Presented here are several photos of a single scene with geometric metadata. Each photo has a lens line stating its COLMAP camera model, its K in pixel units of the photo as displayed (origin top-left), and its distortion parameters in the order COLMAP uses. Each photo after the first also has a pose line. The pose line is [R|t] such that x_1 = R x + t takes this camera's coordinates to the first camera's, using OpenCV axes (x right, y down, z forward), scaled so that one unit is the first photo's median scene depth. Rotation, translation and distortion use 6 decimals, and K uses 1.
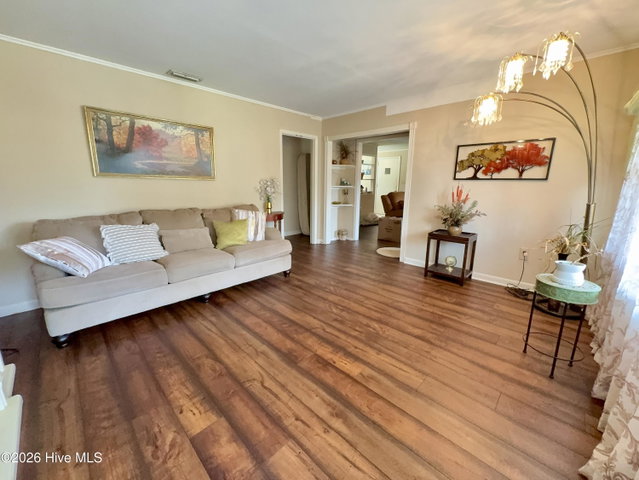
lens RADIAL K [[257.2, 0, 320.9], [0, 257.2, 238.8], [0, 0, 1]] dist [-0.006352, 0.000858]
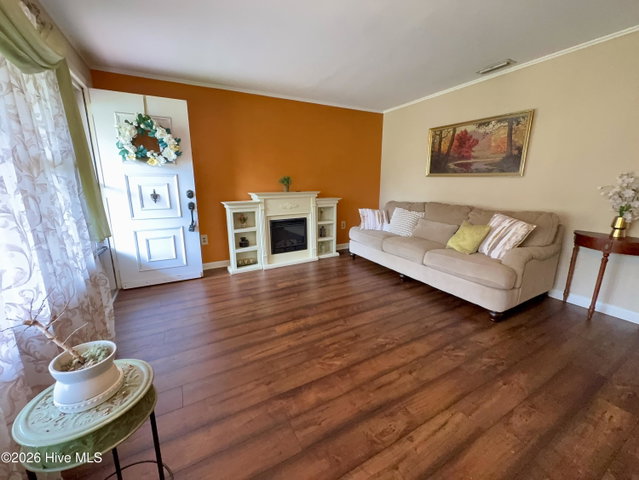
lens RADIAL K [[257.2, 0, 318.4], [0, 257.2, 239.9], [0, 0, 1]] dist [-0.006352, 0.000858]
pose [[-0.300547, 0.207994, -0.930812, 0.767323], [-0.199816, 0.940543, 0.274686, -0.188088], [0.932601, 0.268548, -0.241117, 0.902527]]
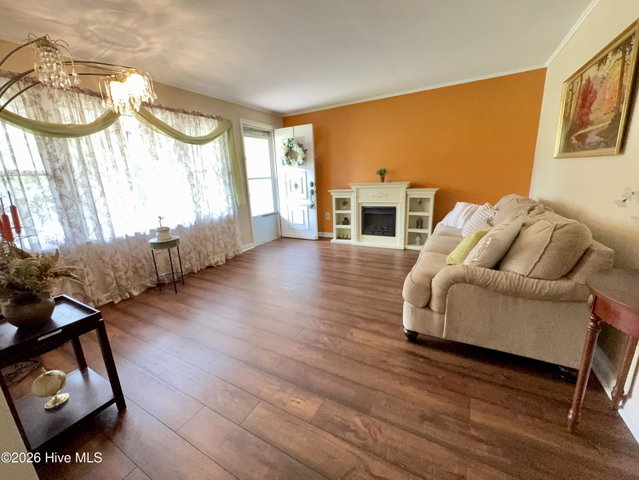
lens RADIAL K [[257.2, 0, 317.7], [0, 257.2, 240.4], [0, 0, 1]] dist [-0.006352, 0.000858]
pose [[-0.966611, 0.100166, -0.235861, 0.229585], [-0.013330, 0.899535, 0.436645, -0.382958], [0.255902, 0.425210, -0.868165, 1.779860]]
